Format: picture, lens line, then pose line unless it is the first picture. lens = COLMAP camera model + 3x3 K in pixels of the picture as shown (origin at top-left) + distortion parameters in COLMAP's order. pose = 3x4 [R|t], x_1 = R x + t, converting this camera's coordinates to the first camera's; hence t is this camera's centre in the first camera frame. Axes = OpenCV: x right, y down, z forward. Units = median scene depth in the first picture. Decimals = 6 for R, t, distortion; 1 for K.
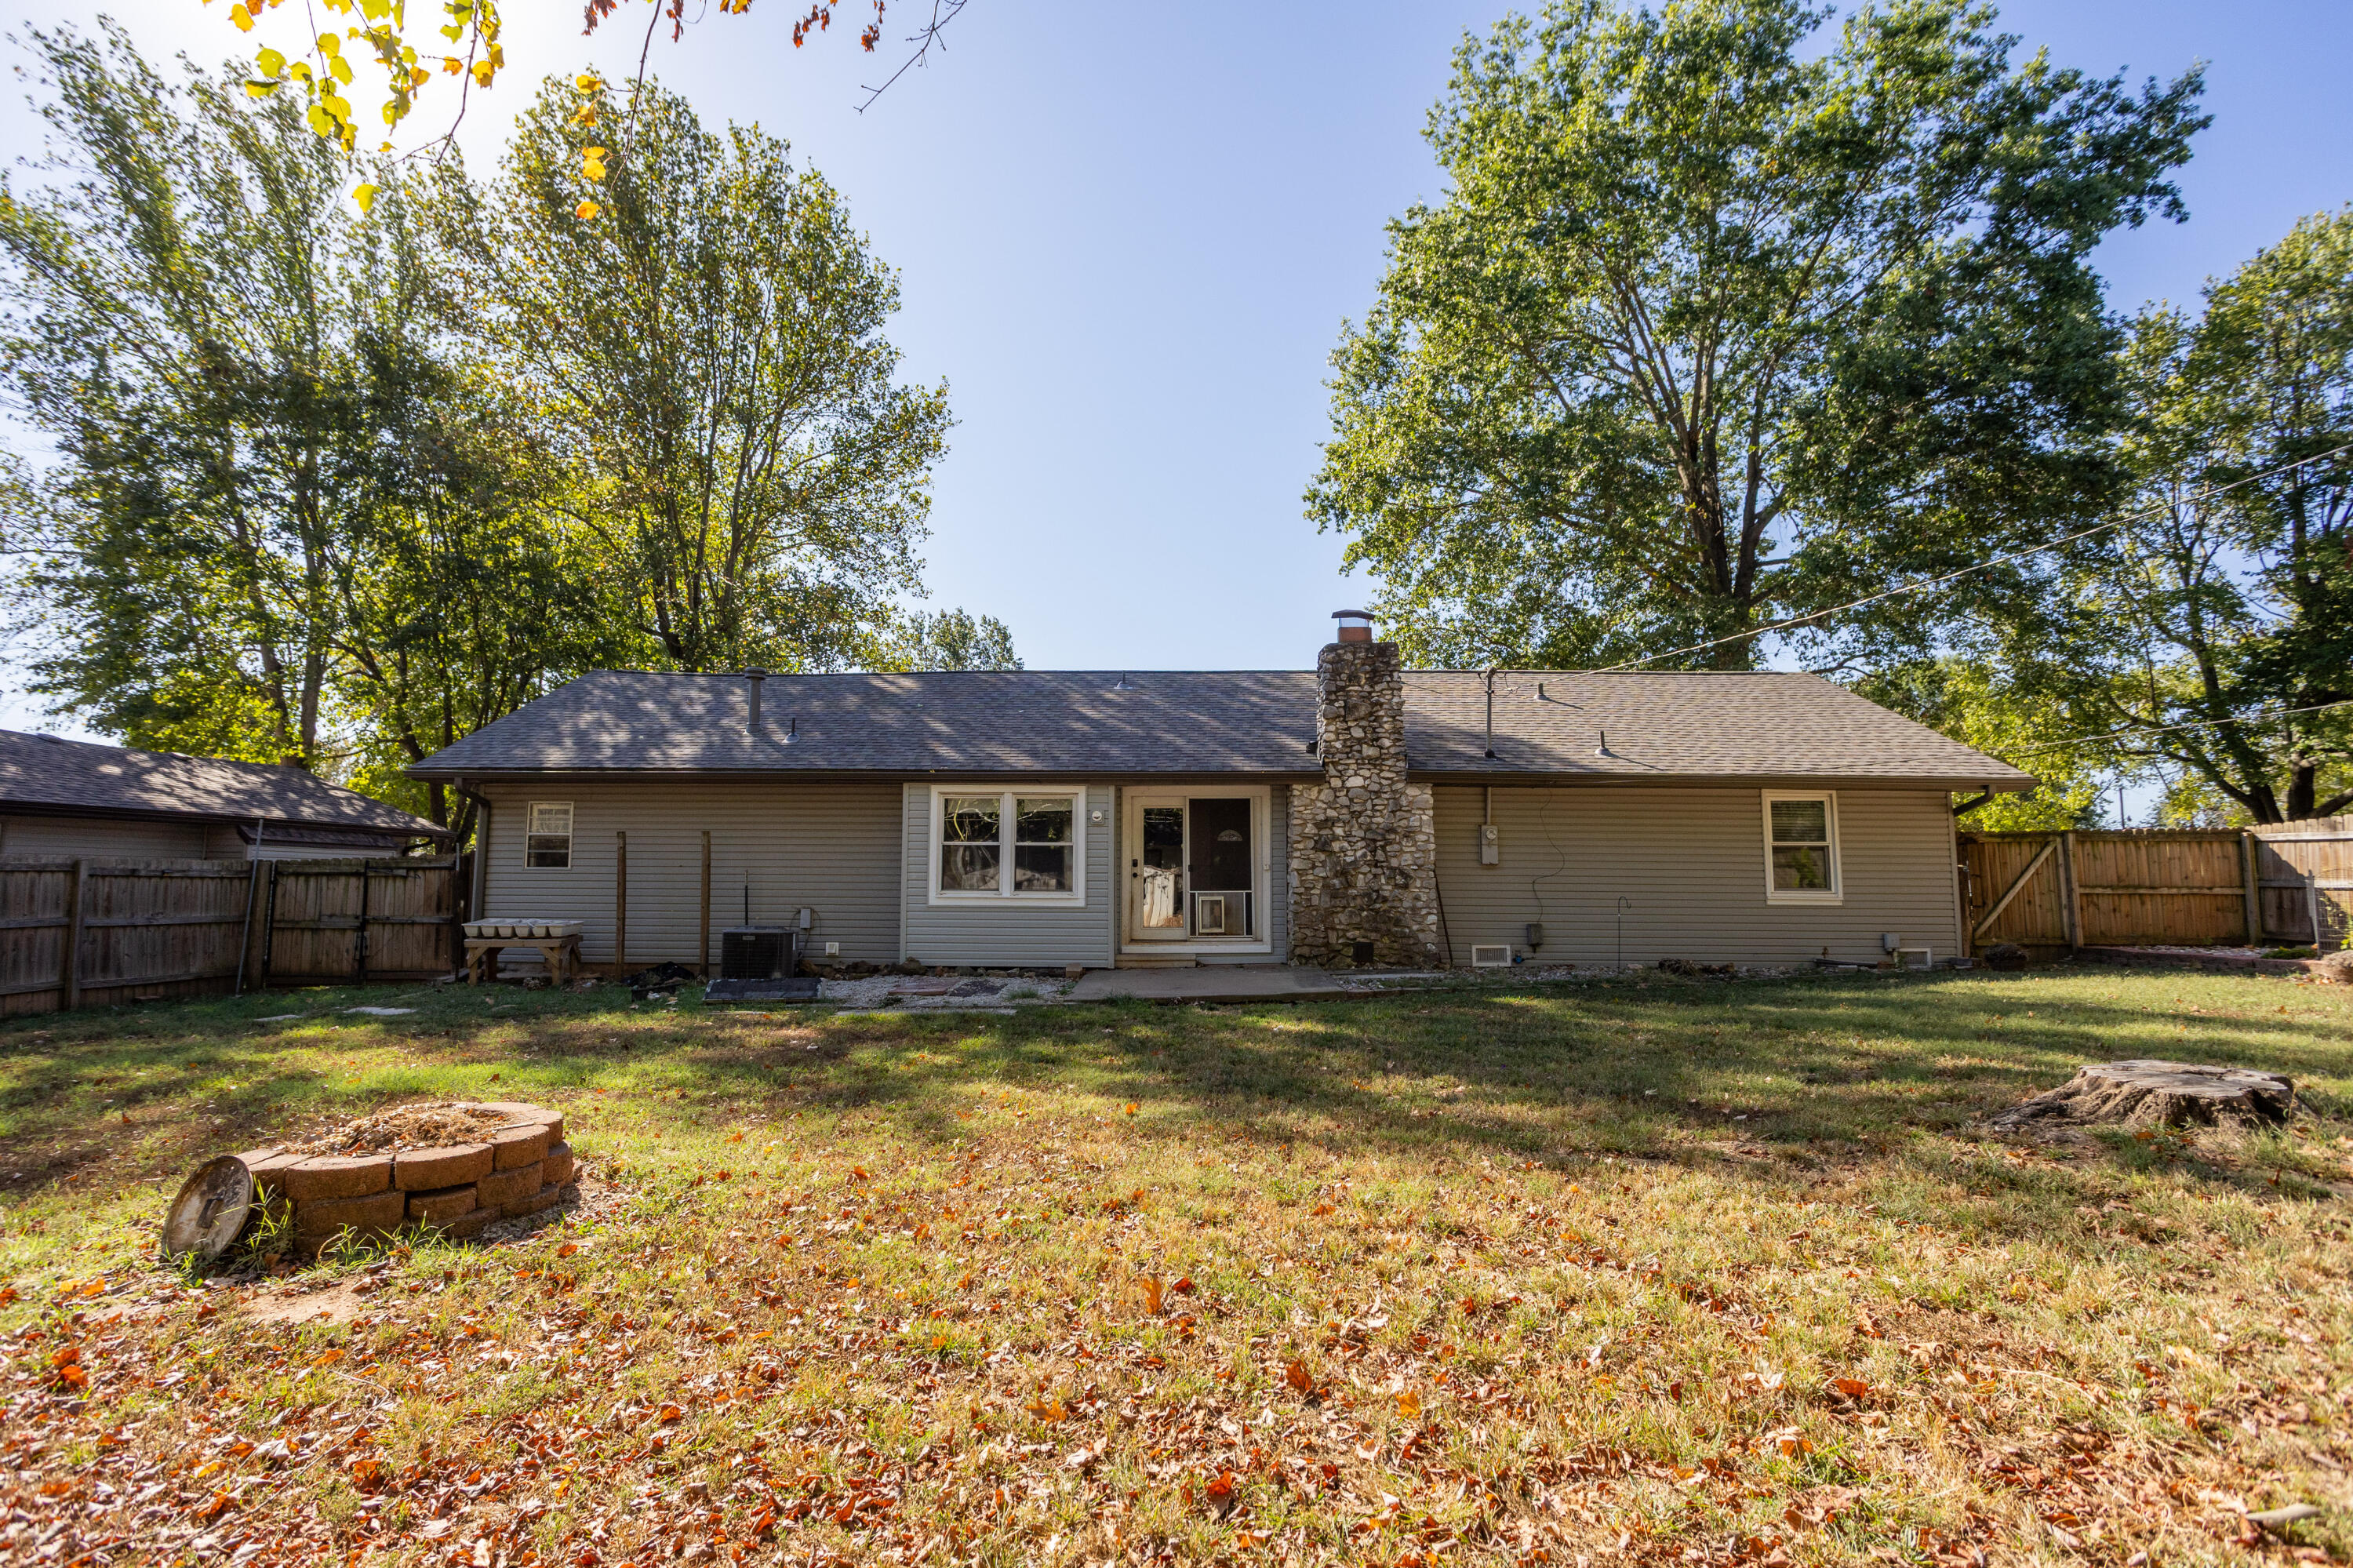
lens RADIAL K [[1111.3, 0, 1176.5], [0, 1111.3, 784.0], [0, 0, 1]] dist [-0.011474, 0.000722]
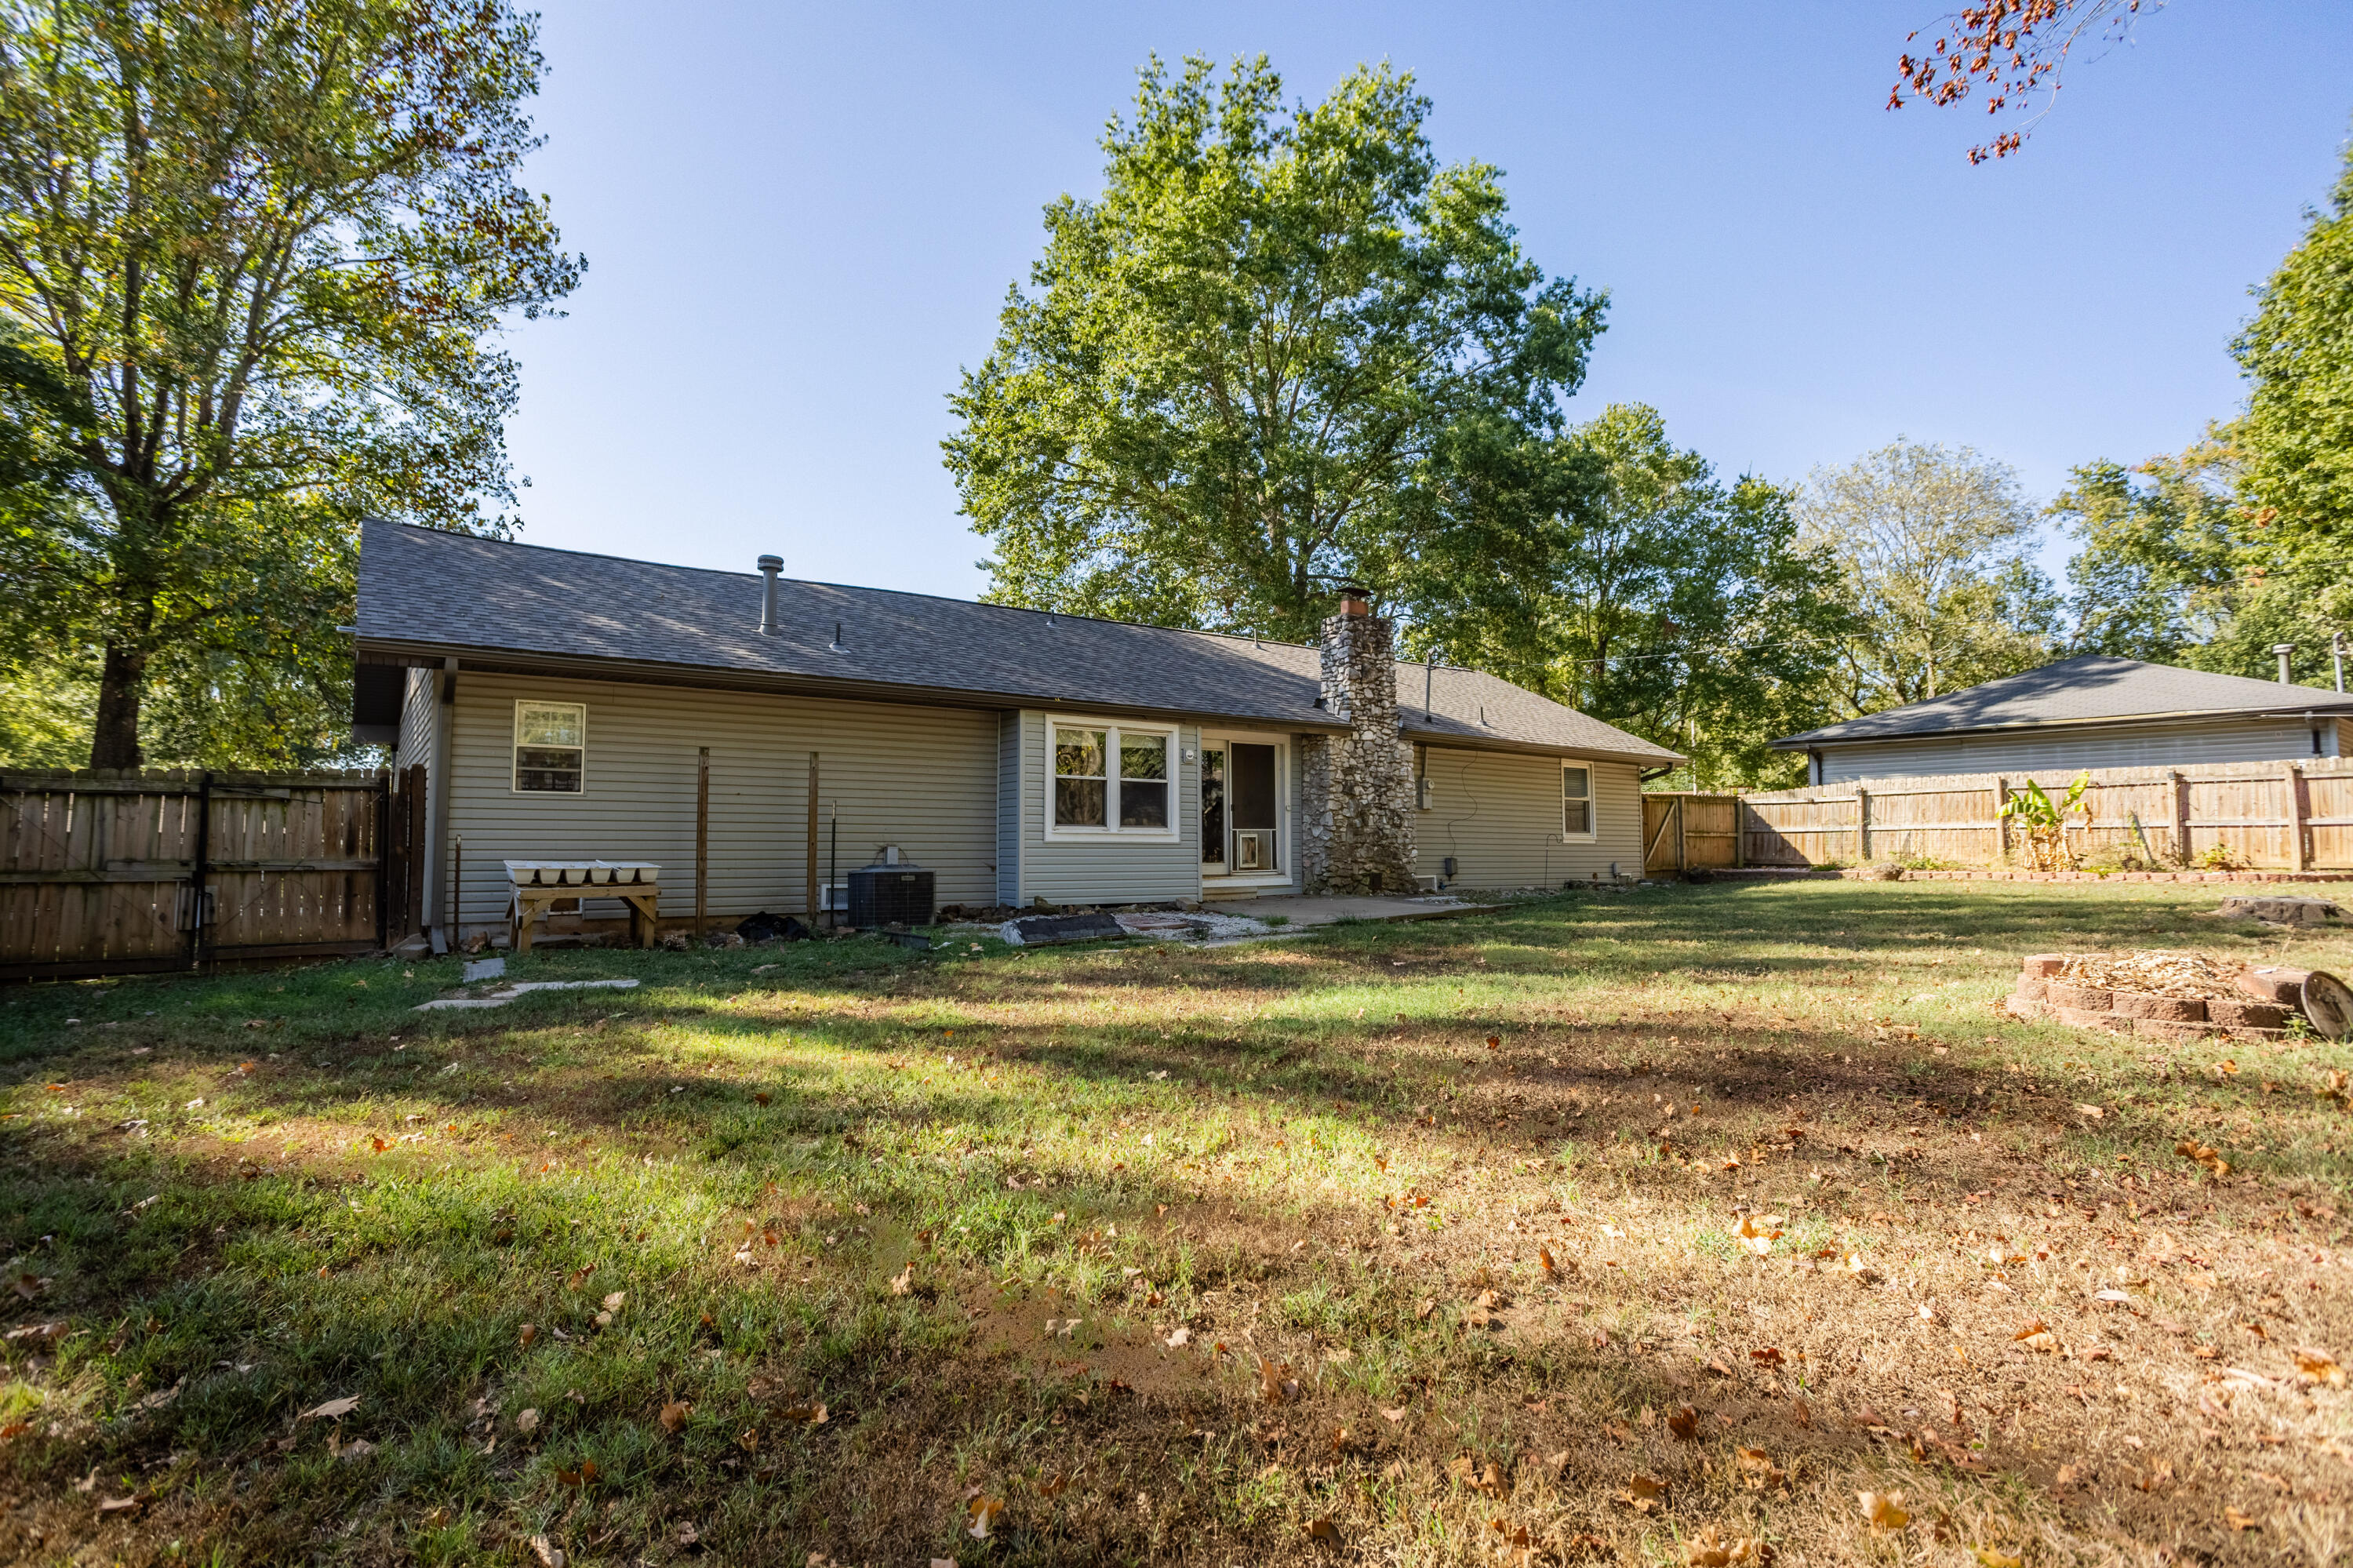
lens RADIAL K [[1111.3, 0, 1176.5], [0, 1111.3, 784.0], [0, 0, 1]] dist [-0.011474, 0.000722]
pose [[0.804111, 0.031034, 0.593668, -0.688558], [-0.048661, 0.998721, 0.013702, 0.041990], [-0.592484, -0.039906, 0.804593, 0.178709]]
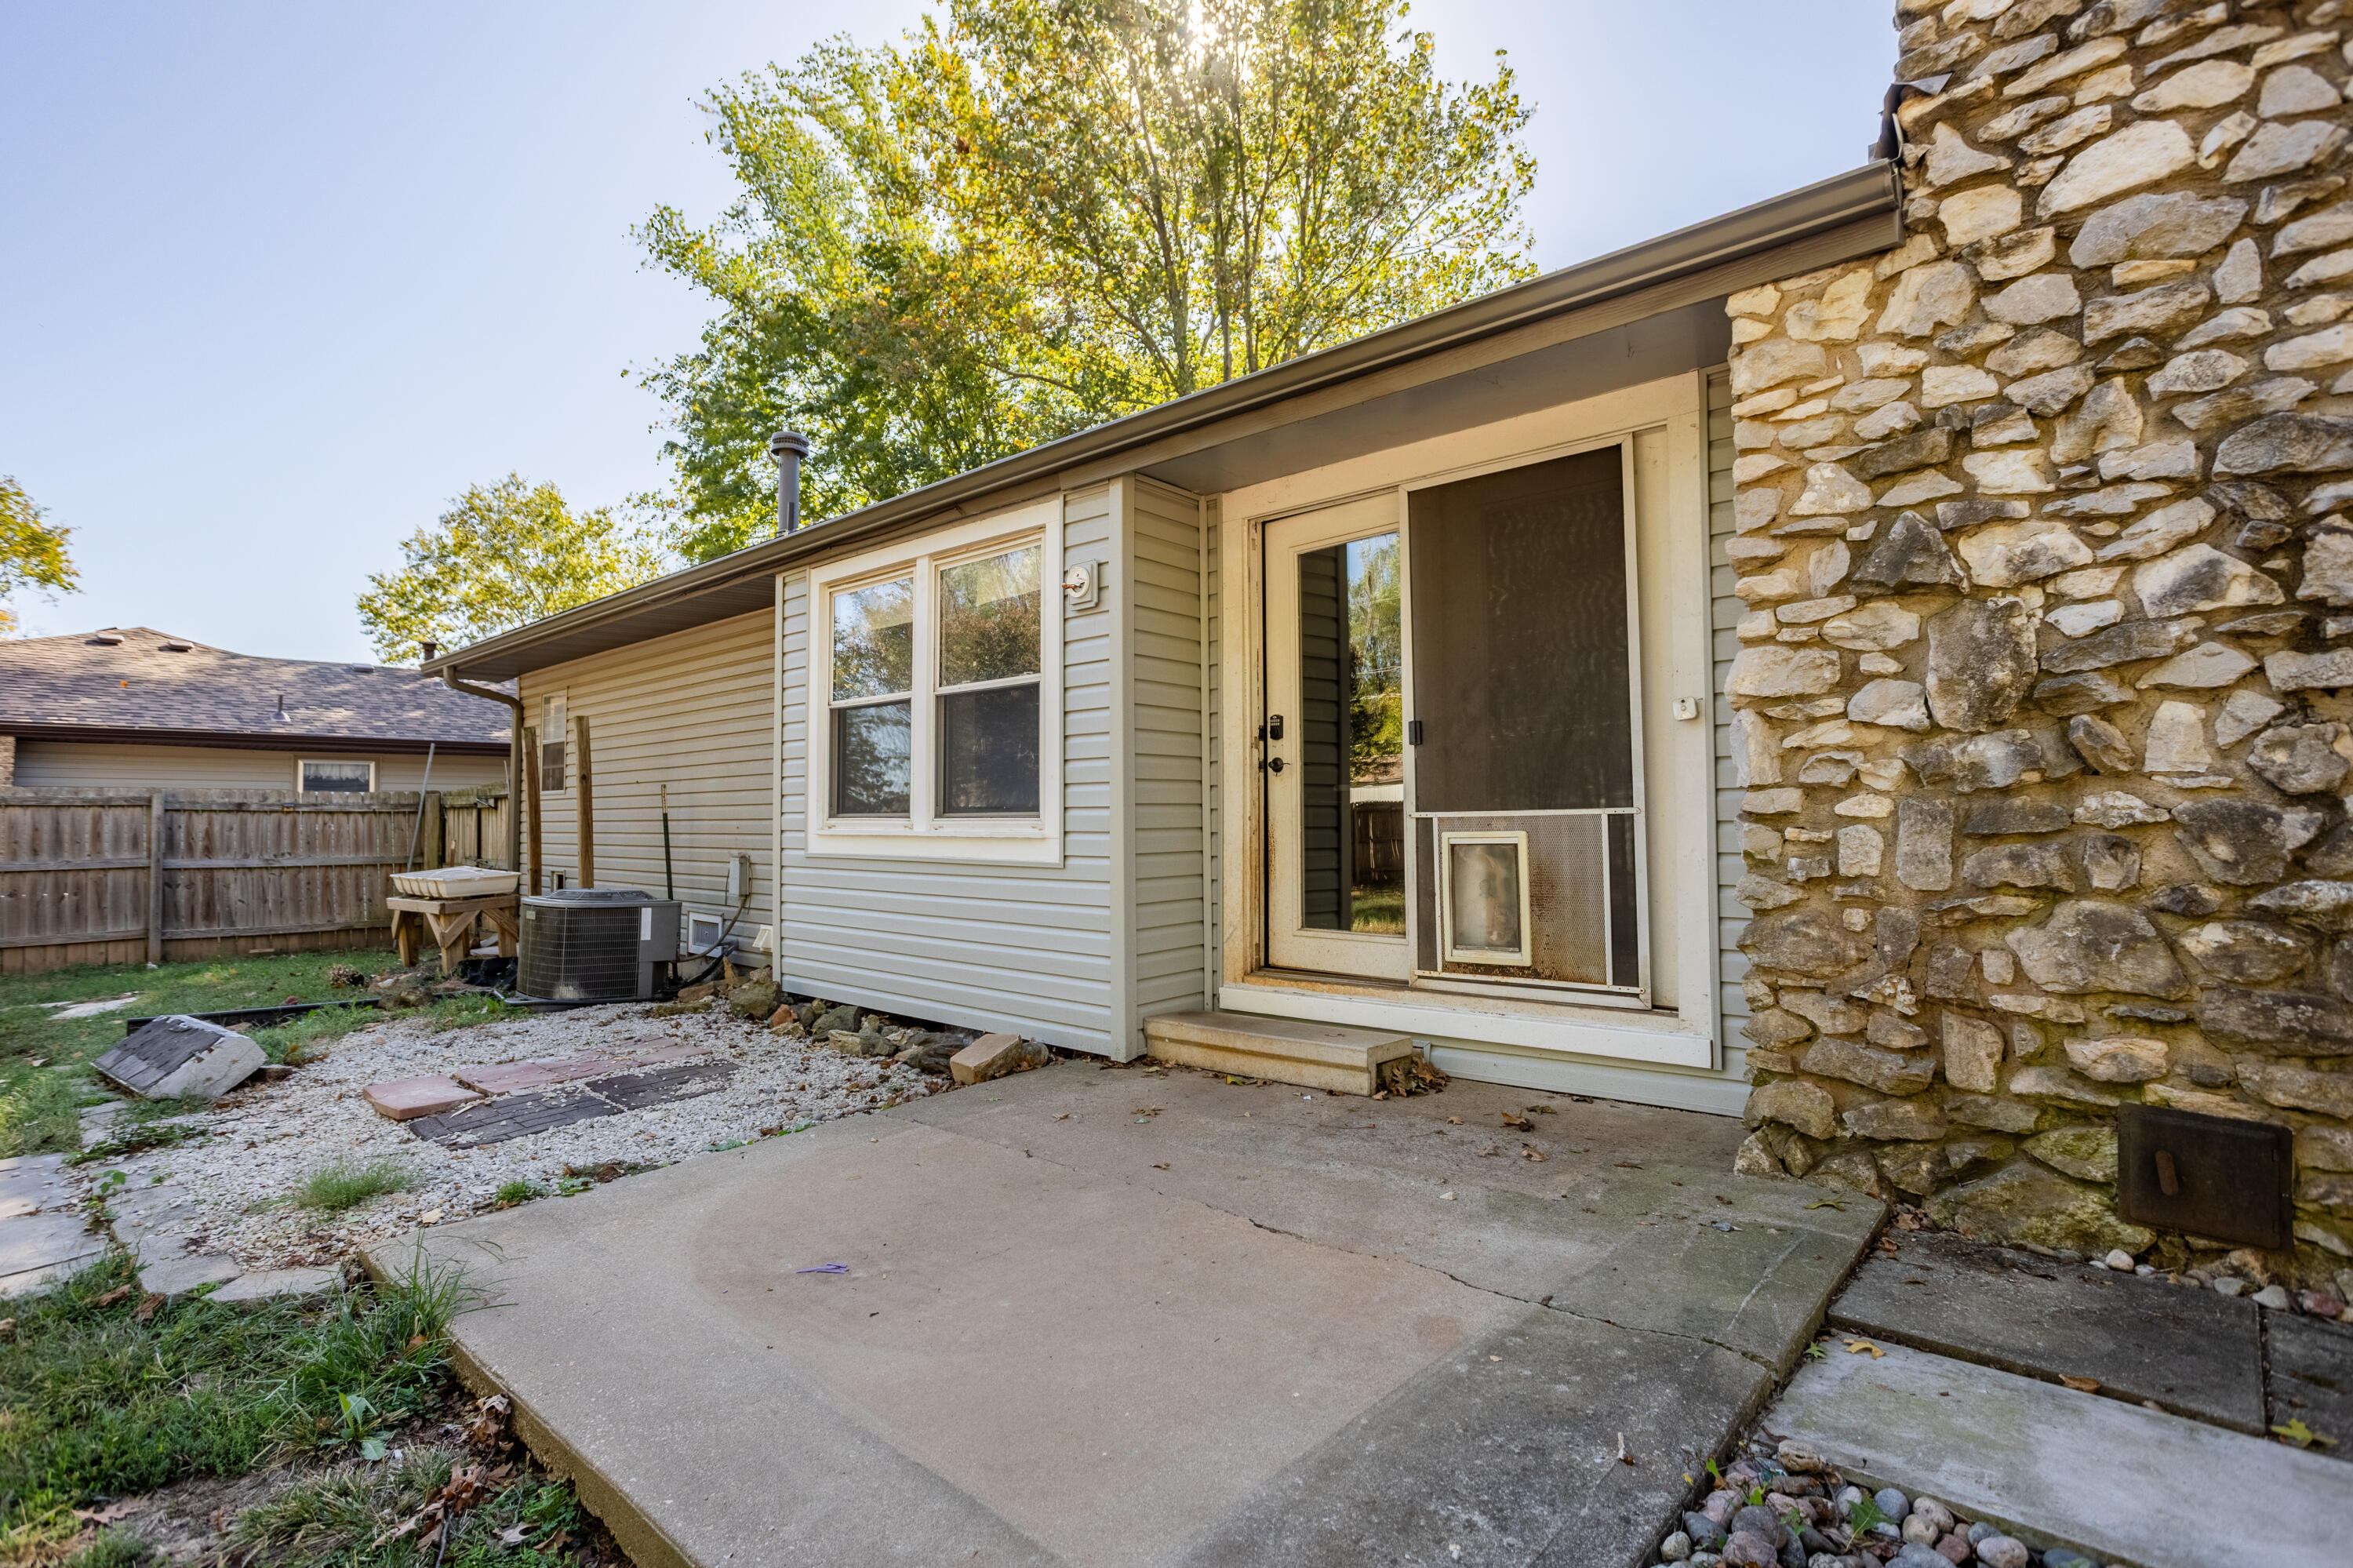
lens RADIAL K [[1111.3, 0, 1176.5], [0, 1111.3, 784.0], [0, 0, 1]] dist [-0.011474, 0.000722]
pose [[0.752346, -0.029662, -0.658100, 0.160119], [0.066740, 0.997278, 0.031348, 0.077947], [0.655378, -0.067506, 0.752278, 0.768108]]
